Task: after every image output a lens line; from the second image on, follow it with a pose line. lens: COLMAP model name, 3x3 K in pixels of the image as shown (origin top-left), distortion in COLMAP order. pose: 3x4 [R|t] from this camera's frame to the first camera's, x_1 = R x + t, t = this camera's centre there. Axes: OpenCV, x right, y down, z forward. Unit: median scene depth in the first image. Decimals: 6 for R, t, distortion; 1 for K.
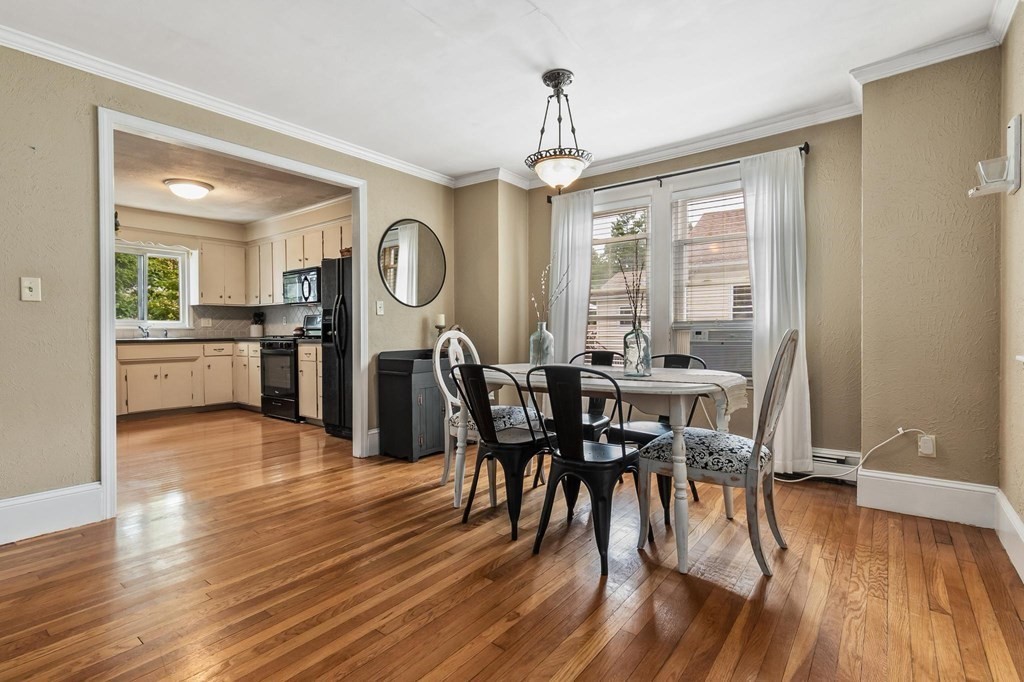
lens RADIAL K [[487.5, 0, 504.2], [0, 487.5, 339.7], [0, 0, 1]] dist [0.002961, -0.000278]
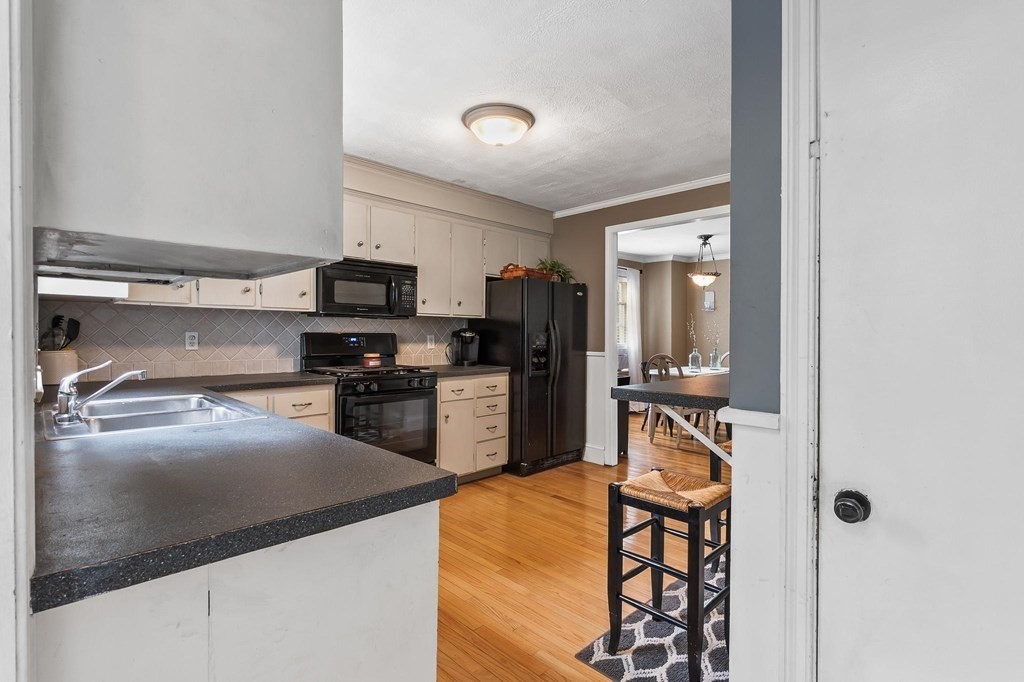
lens RADIAL K [[487.5, 0, 504.2], [0, 487.5, 339.7], [0, 0, 1]] dist [0.002961, -0.000278]
pose [[0.134674, -0.008356, 0.990855, -1.103394], [0.008281, 0.999939, 0.007307, -0.050939], [-0.990855, 0.007221, 0.134735, 0.815260]]
